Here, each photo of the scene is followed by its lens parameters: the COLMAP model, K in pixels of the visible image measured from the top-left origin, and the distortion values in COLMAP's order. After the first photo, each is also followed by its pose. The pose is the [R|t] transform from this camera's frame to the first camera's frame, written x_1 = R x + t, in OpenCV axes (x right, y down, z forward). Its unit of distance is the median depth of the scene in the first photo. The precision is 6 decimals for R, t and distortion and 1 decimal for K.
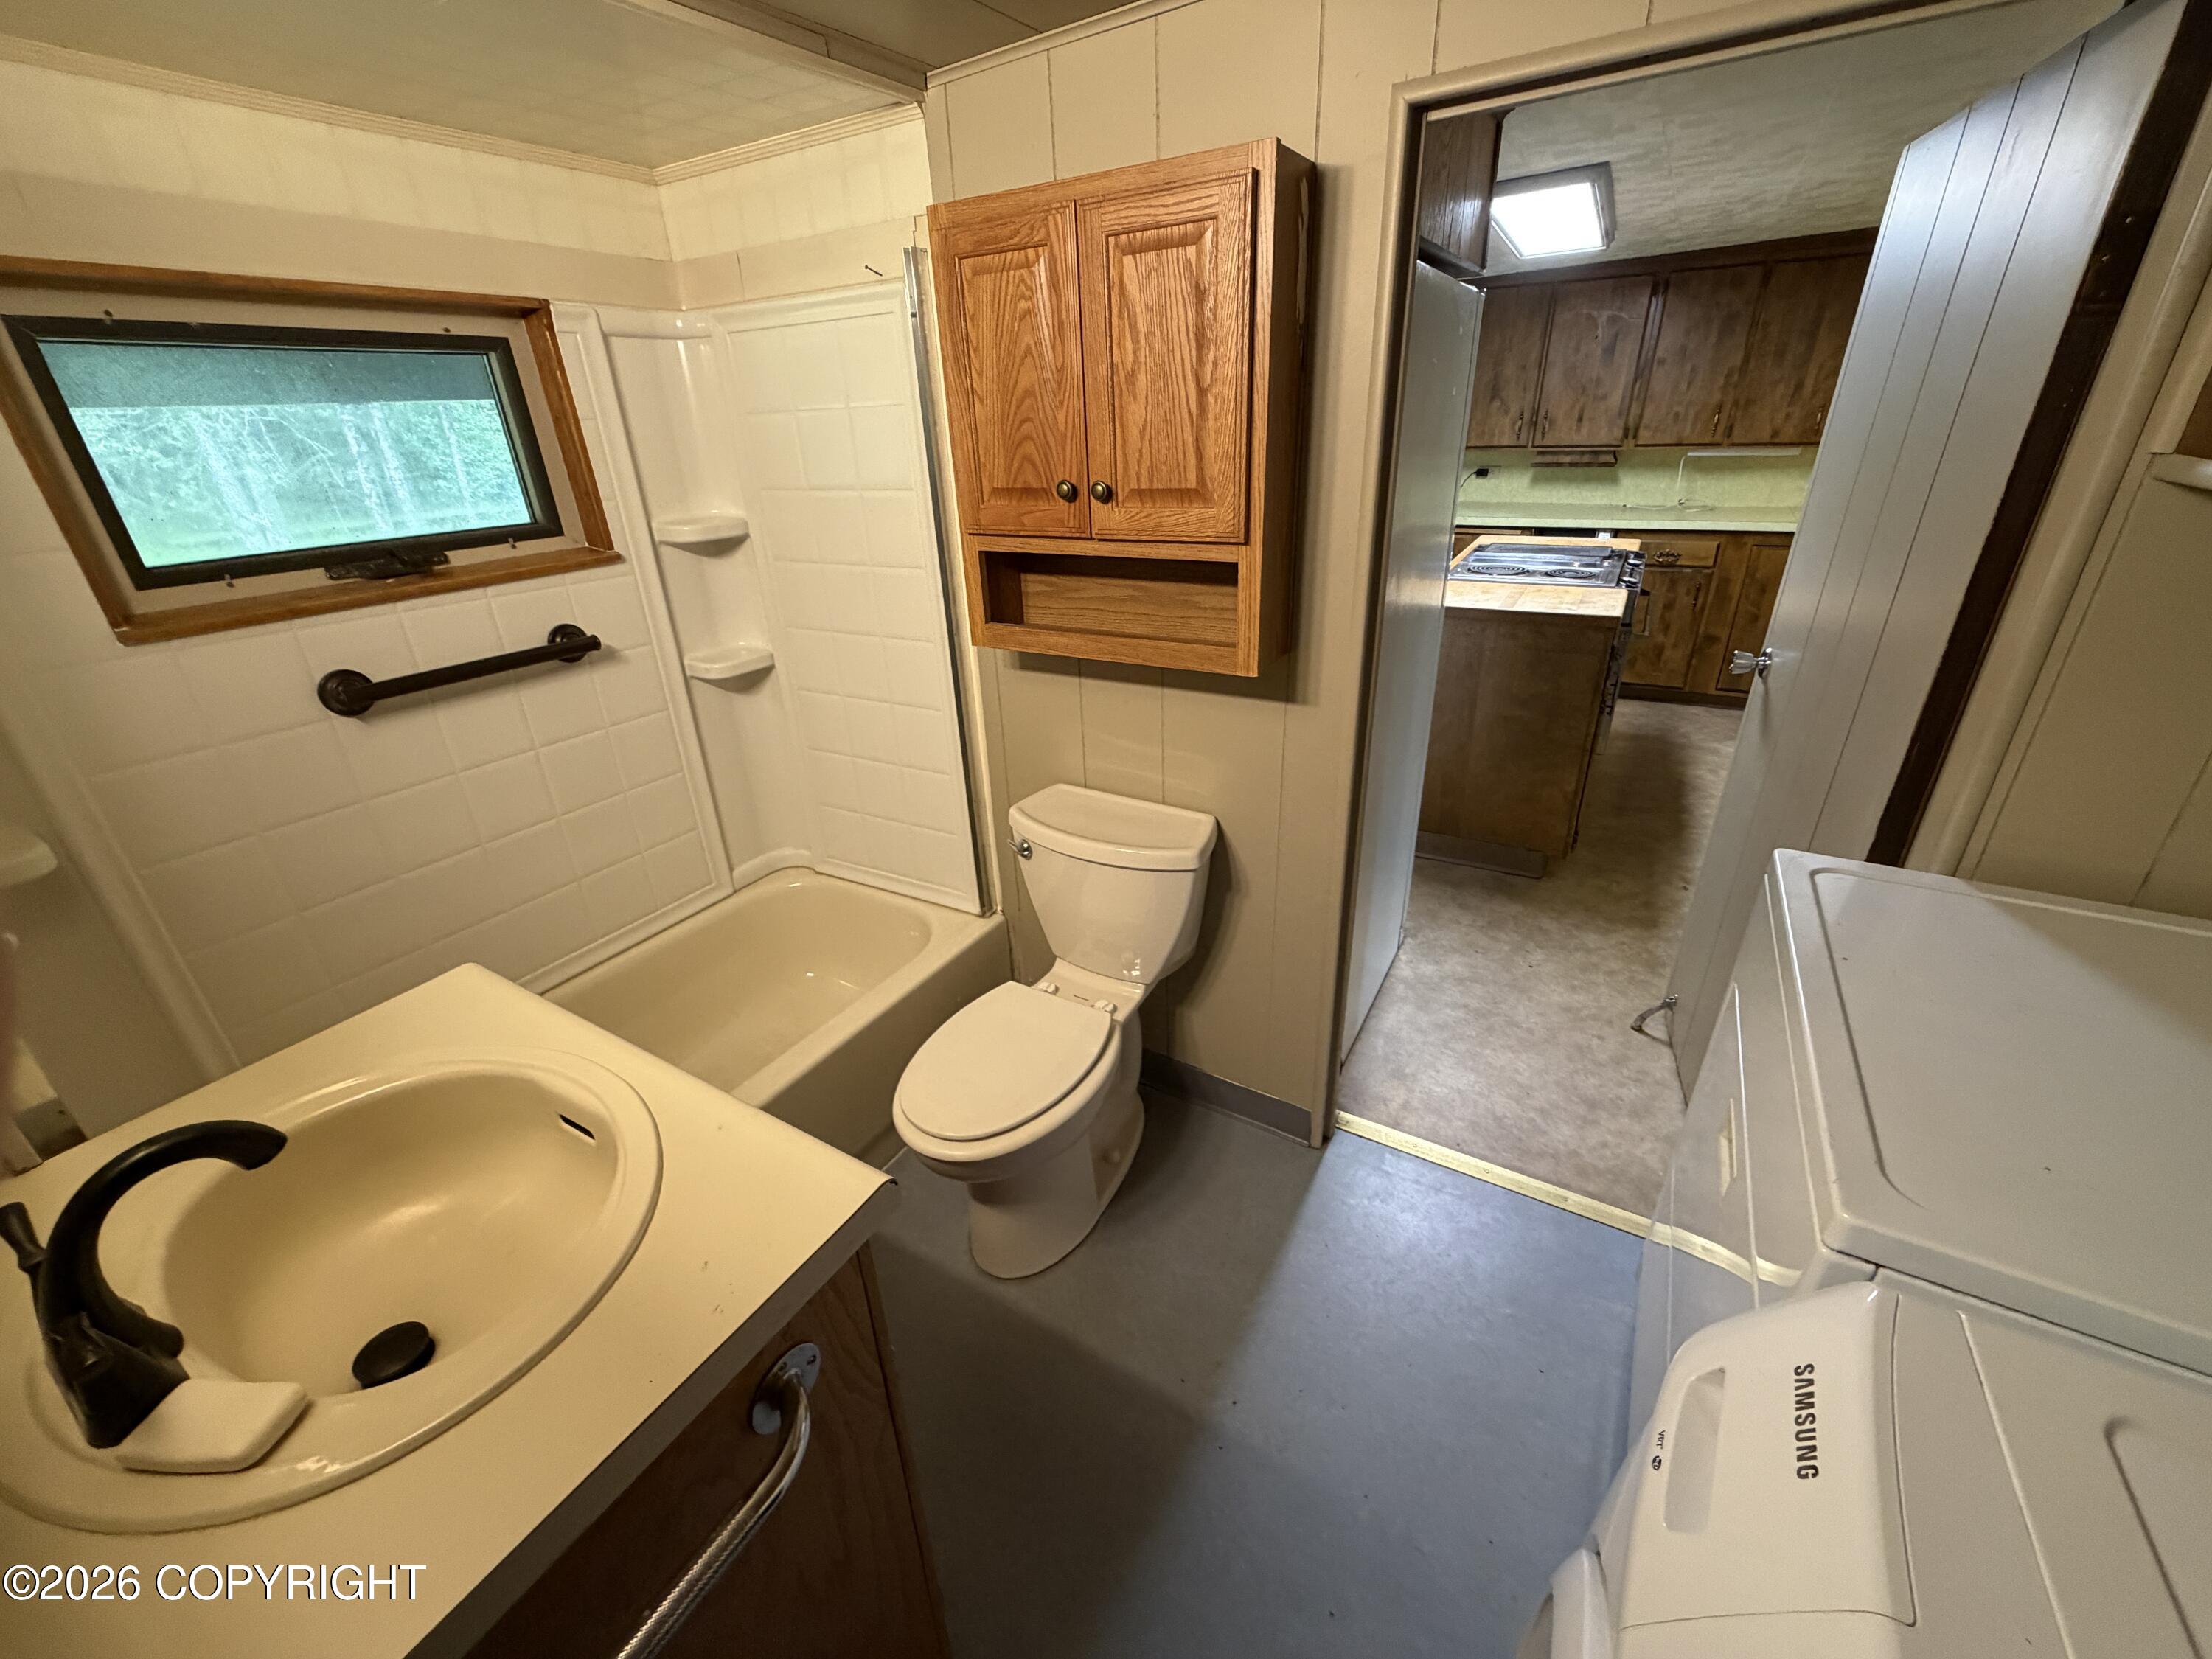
lens RADIAL K [[885.0, 0, 1096.5], [0, 885.0, 828.7], [0, 0, 1]] dist [-0.002558, -0.000290]
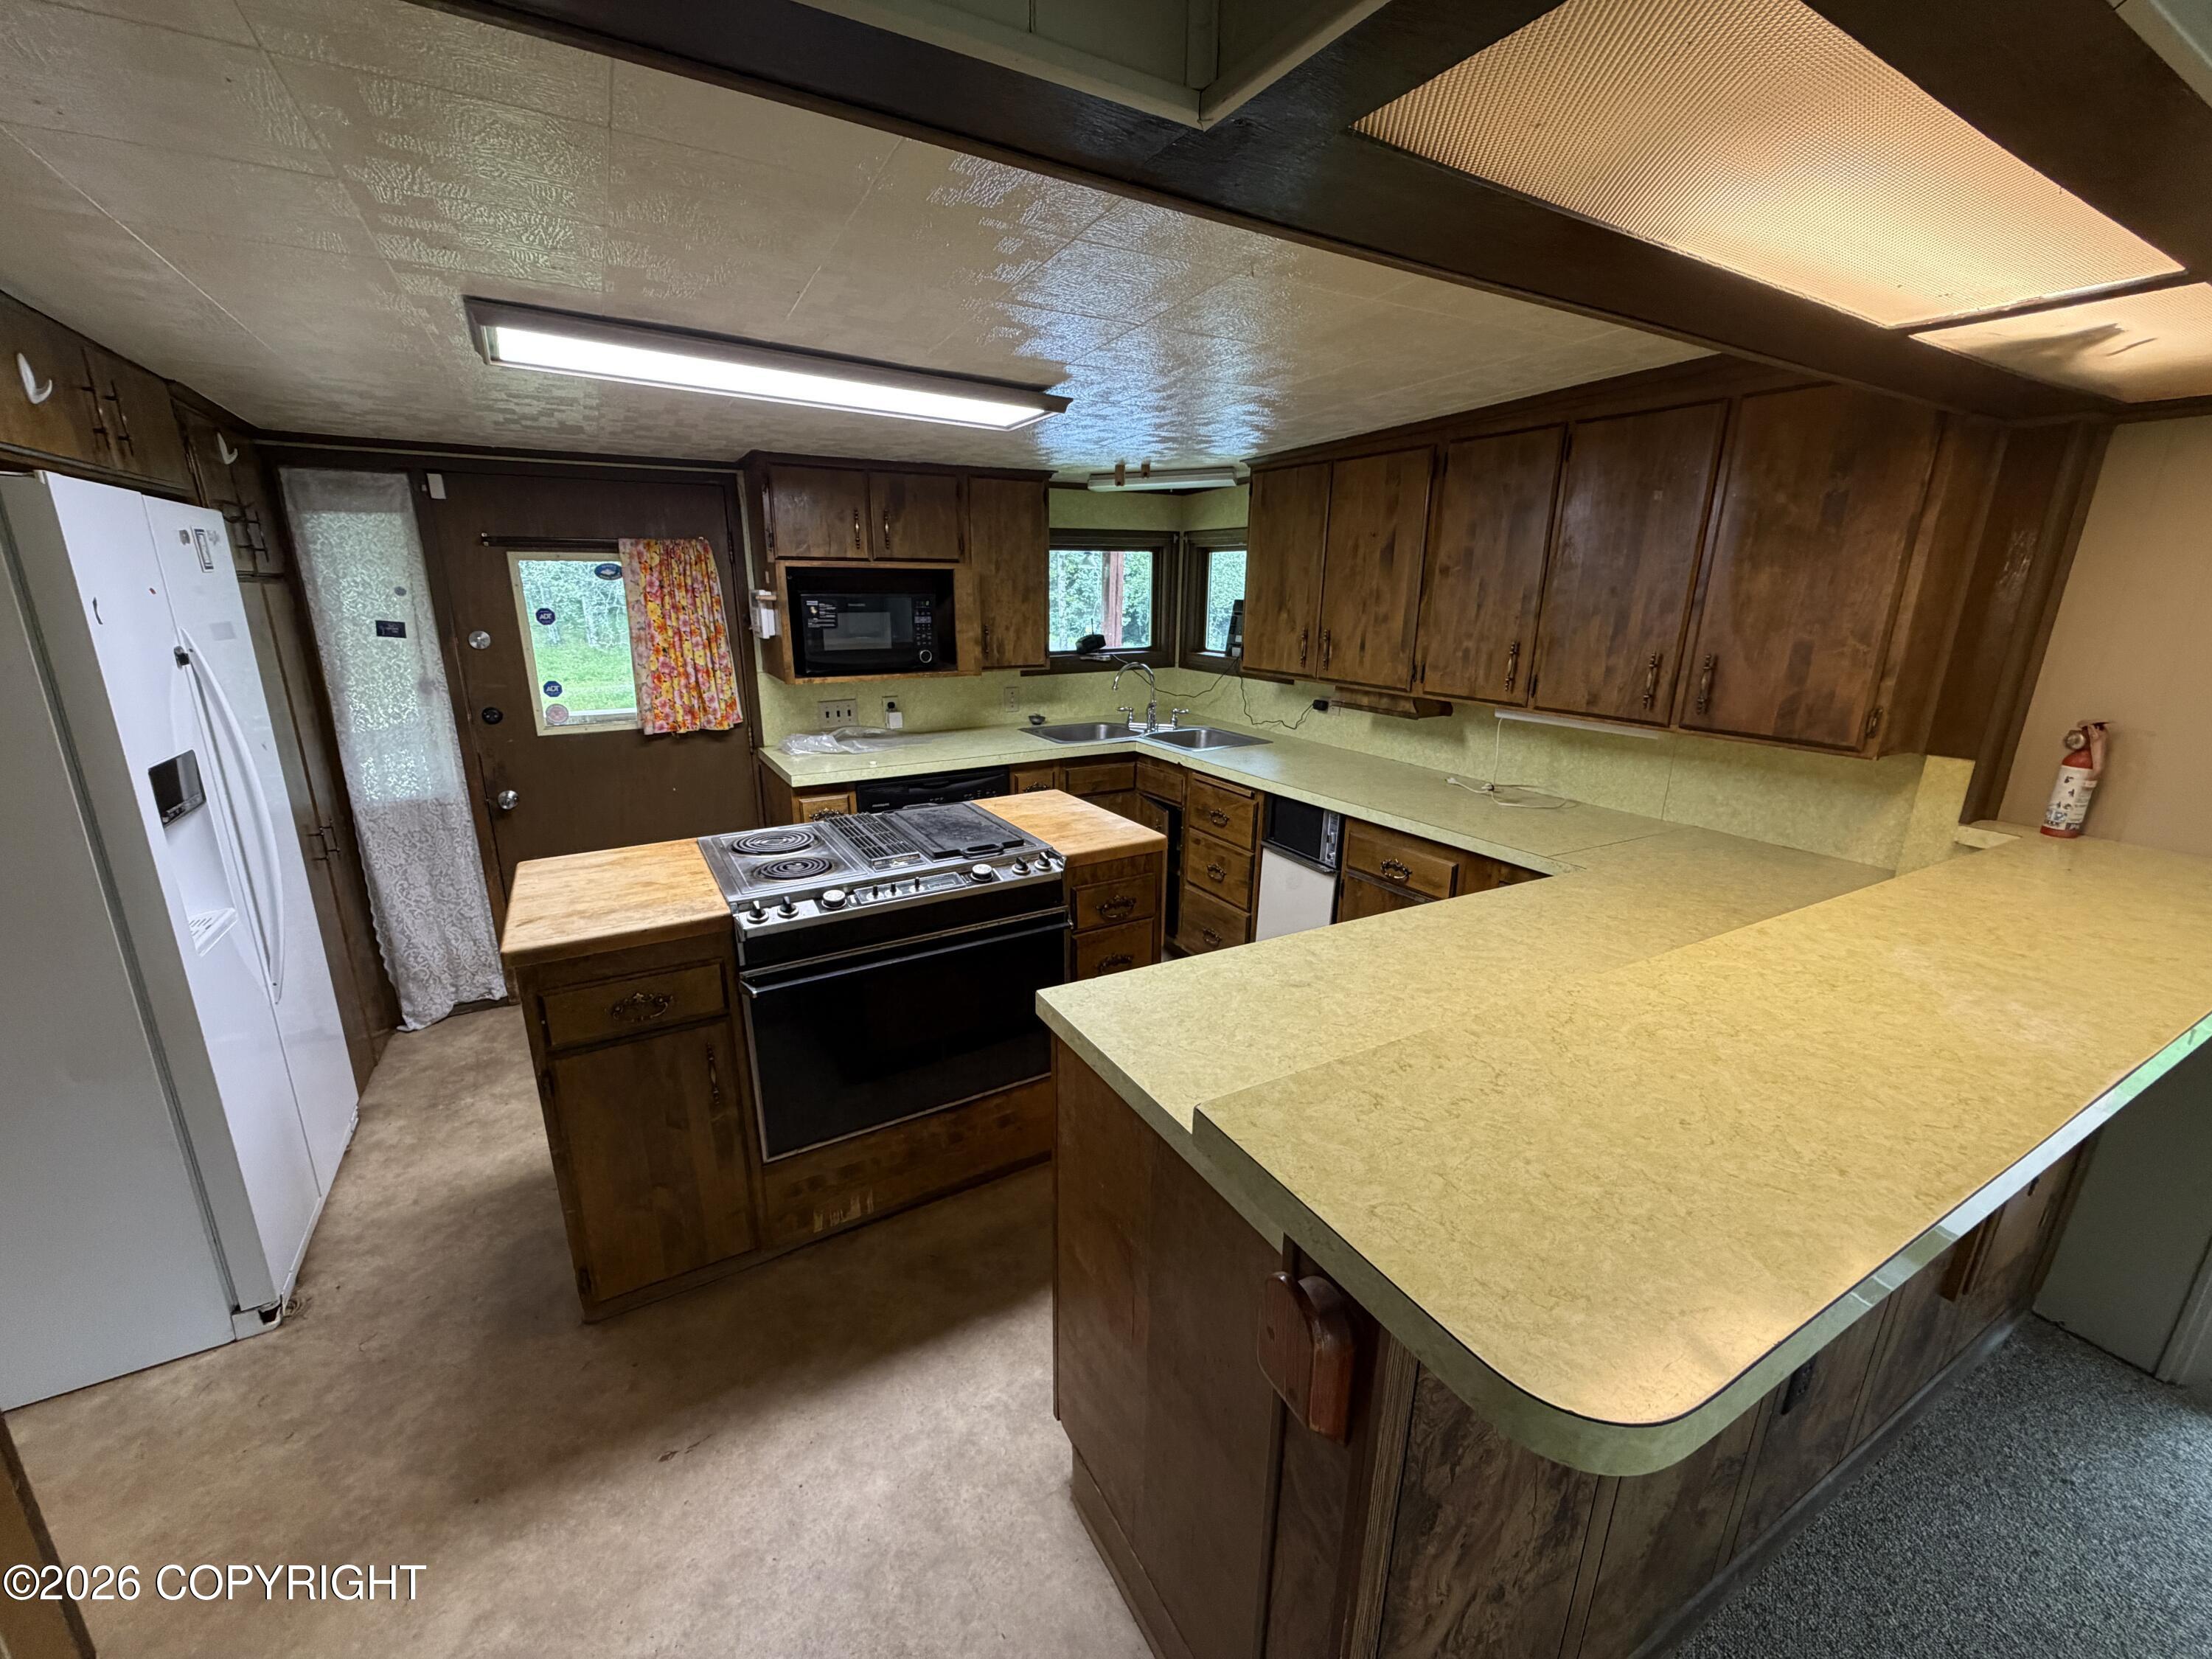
lens RADIAL K [[885.0, 0, 1099.7], [0, 885.0, 830.1], [0, 0, 1]] dist [-0.002558, -0.000290]
pose [[0.872891, 0.177968, -0.454301, 0.740098], [-0.251164, 0.962159, -0.105669, -0.218761], [0.418304, 0.206341, 0.884559, 0.368779]]
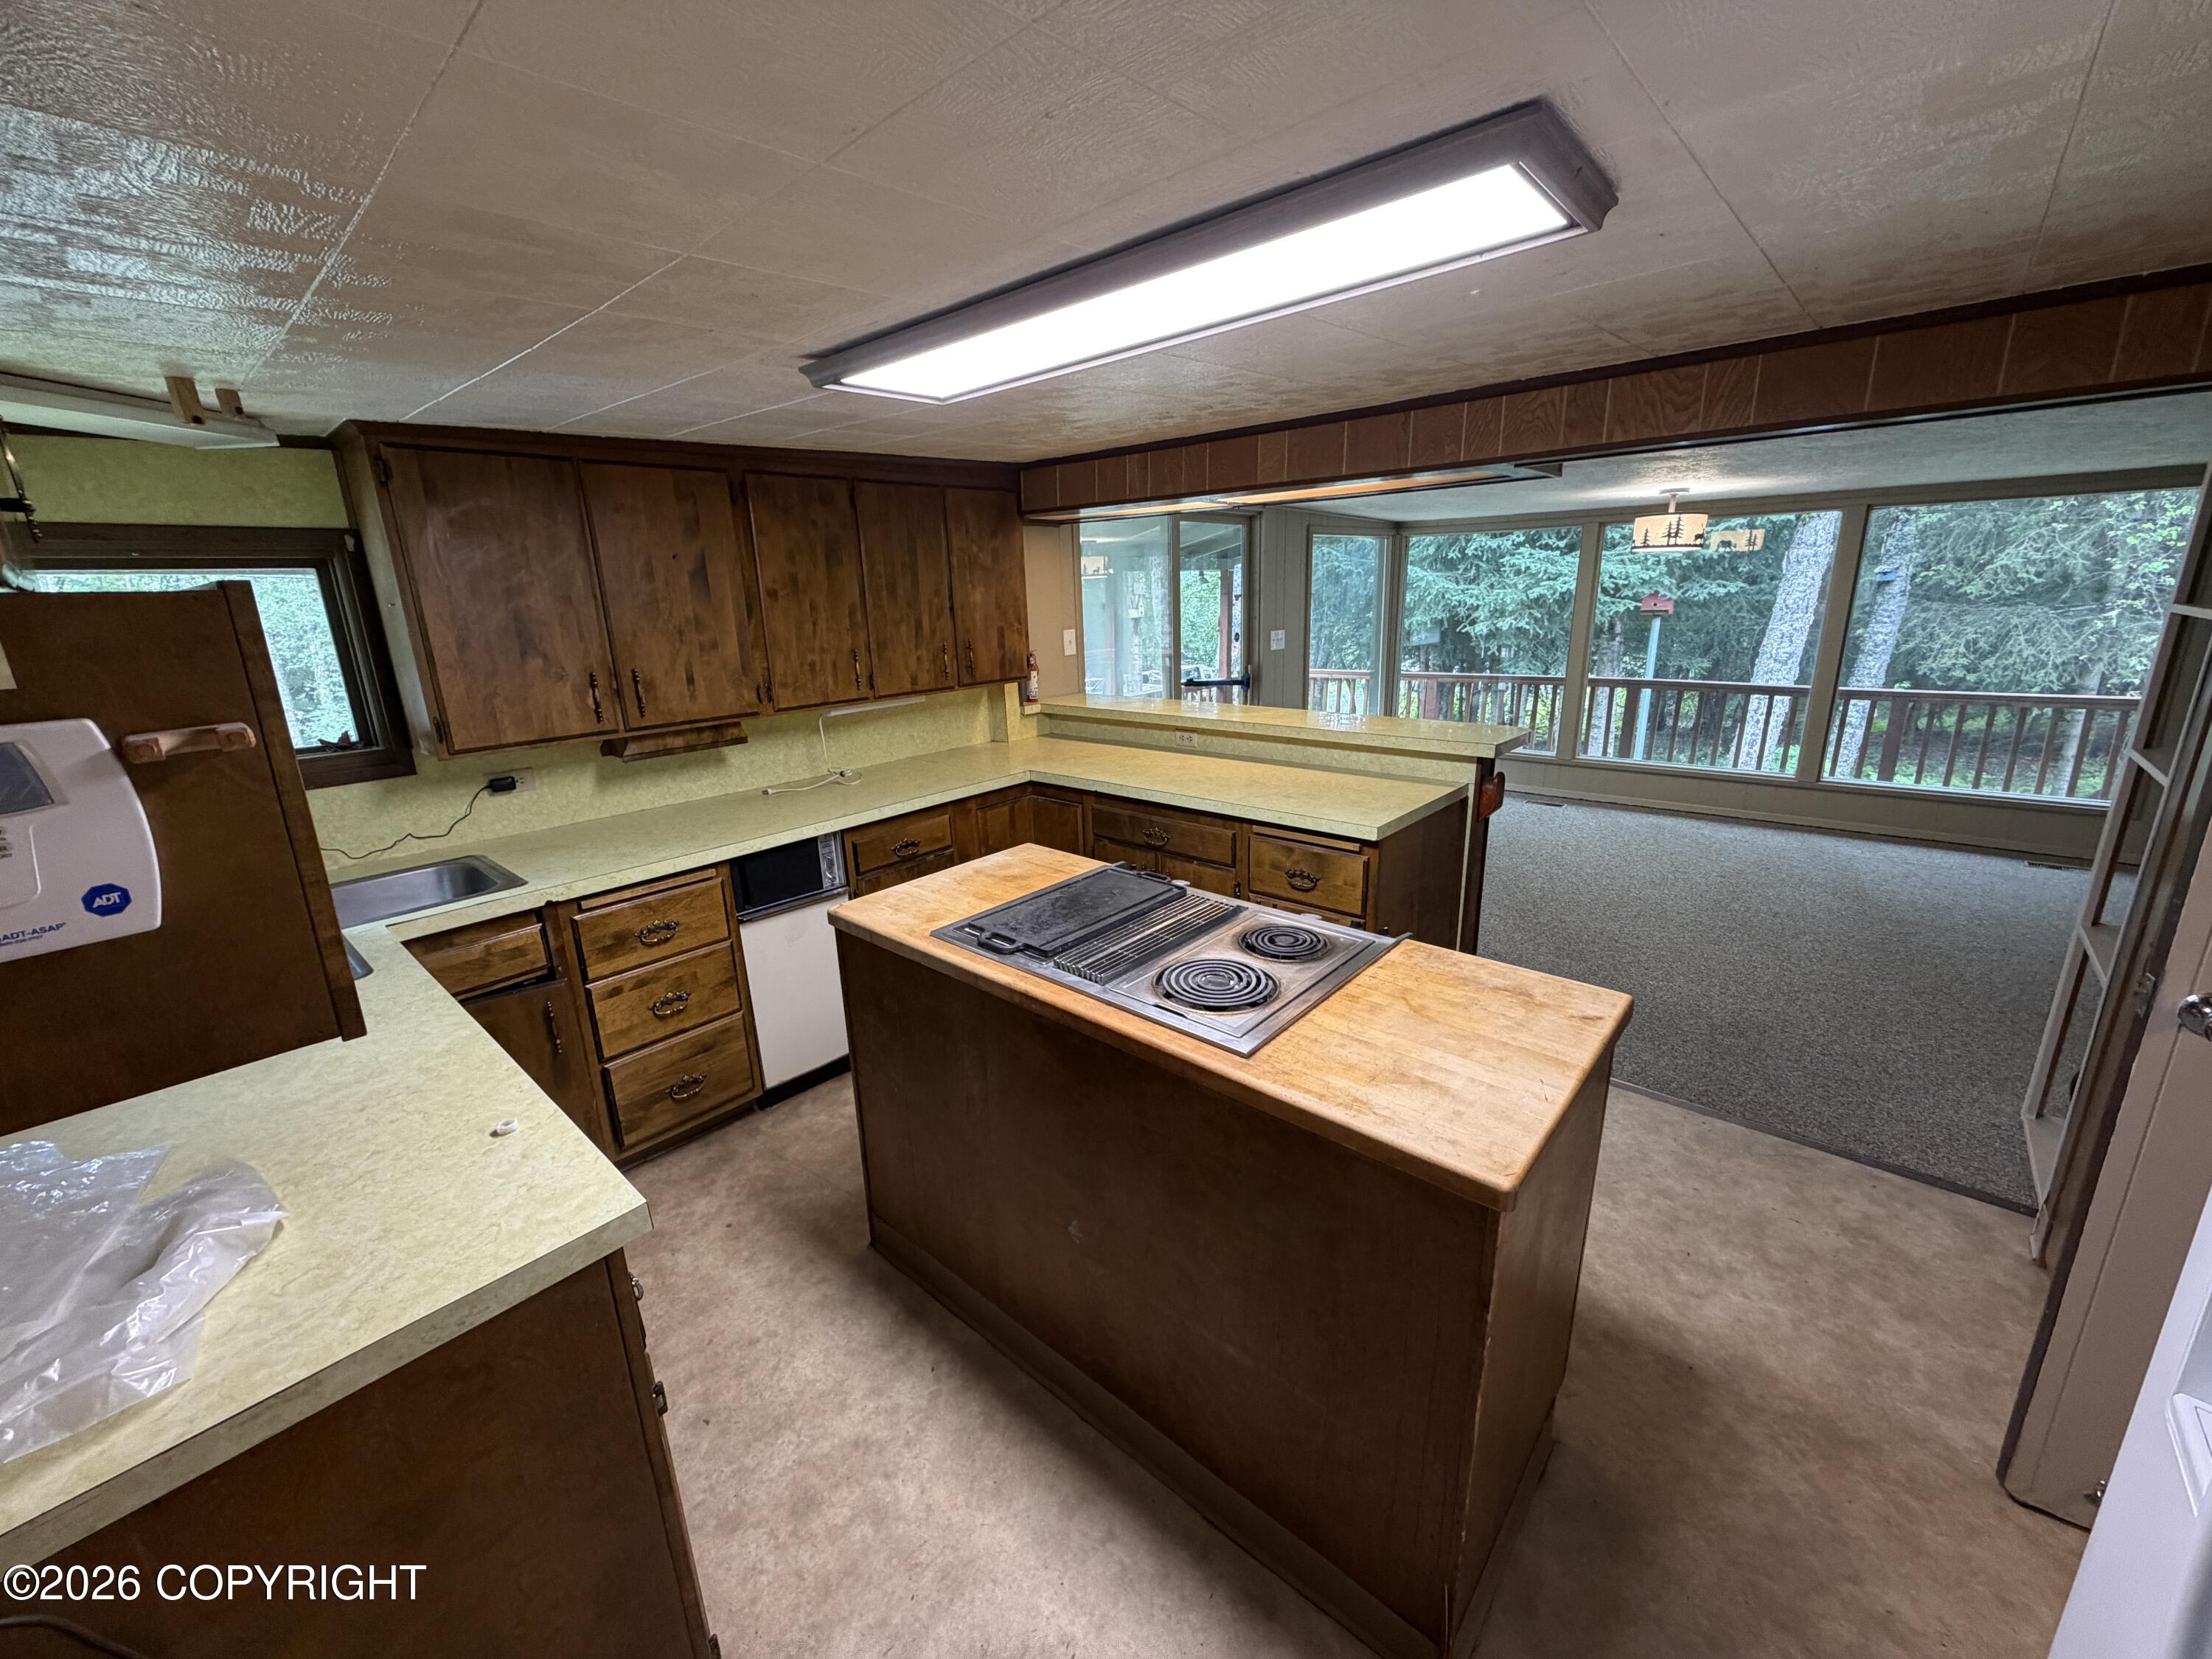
lens RADIAL K [[885.0, 0, 1095.9], [0, 885.0, 827.4], [0, 0, 1]] dist [-0.002558, -0.000290]
pose [[0.191035, -0.225690, 0.955285, 0.000519], [0.445811, 0.886993, 0.120404, -0.340407], [-0.874505, 0.402875, 0.270062, 0.668732]]
